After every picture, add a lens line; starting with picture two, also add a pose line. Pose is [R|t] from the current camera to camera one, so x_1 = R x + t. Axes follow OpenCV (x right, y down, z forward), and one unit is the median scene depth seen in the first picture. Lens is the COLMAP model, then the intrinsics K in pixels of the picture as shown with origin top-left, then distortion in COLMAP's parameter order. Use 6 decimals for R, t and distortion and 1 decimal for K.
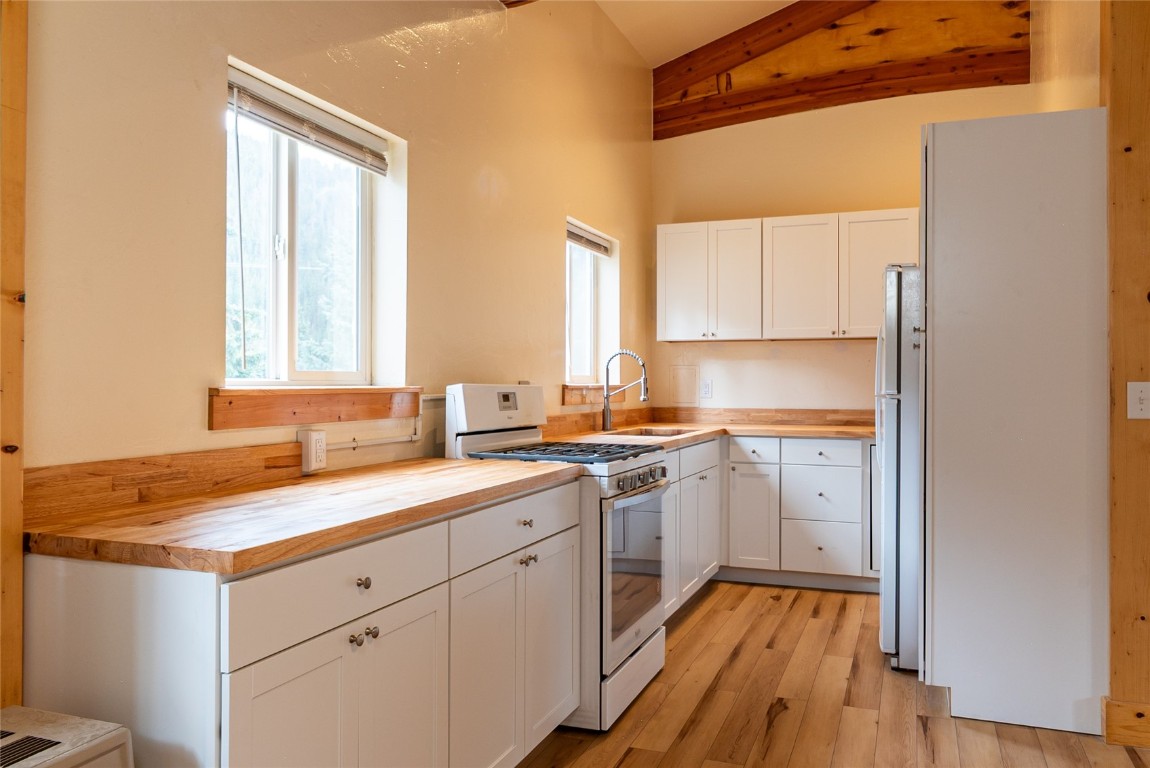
lens RADIAL K [[883.2, 0, 575.0], [0, 883.2, 384.0], [0, 0, 1]] dist [-0.002083, -0.000723]
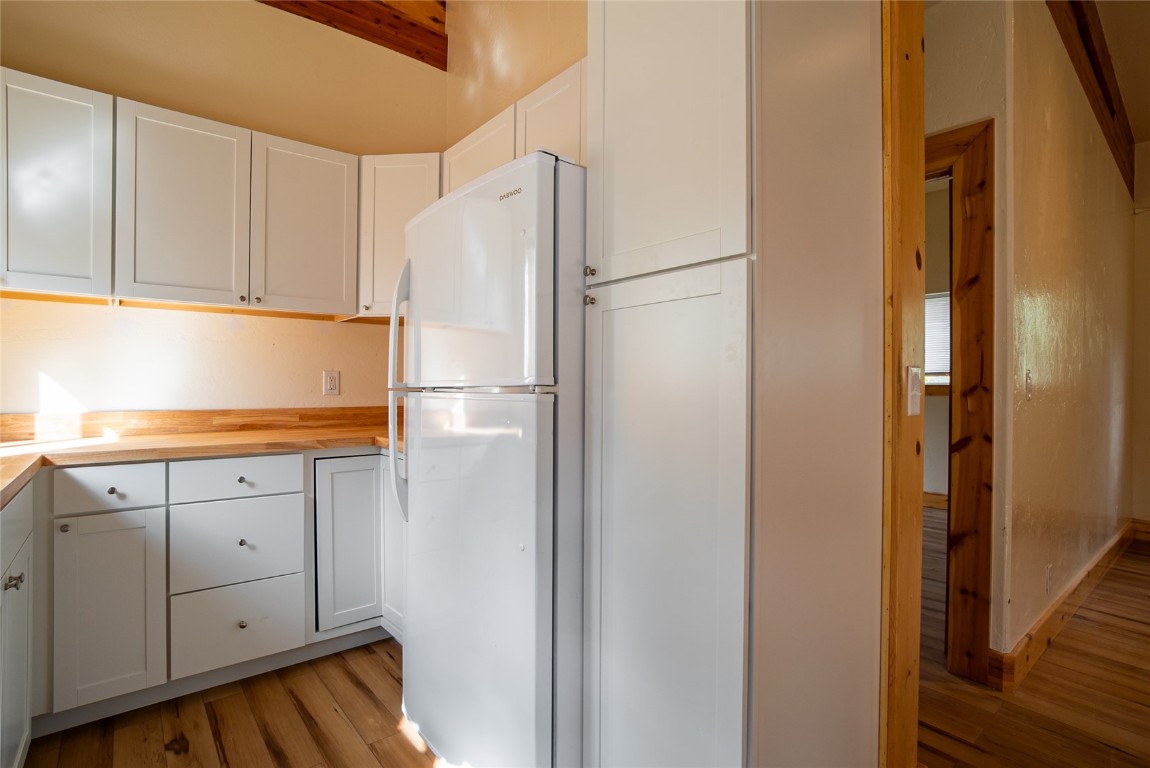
lens RADIAL K [[569.5, 0, 575.0], [0, 569.5, 384.0], [0, 0, 1]] dist [-0.015529, 0.000620]
pose [[0.497512, 0.001865, 0.867455, 0.037966], [-0.002993, 0.999995, -0.000434, 0.007724], [-0.867452, -0.002381, 0.497515, 0.568171]]
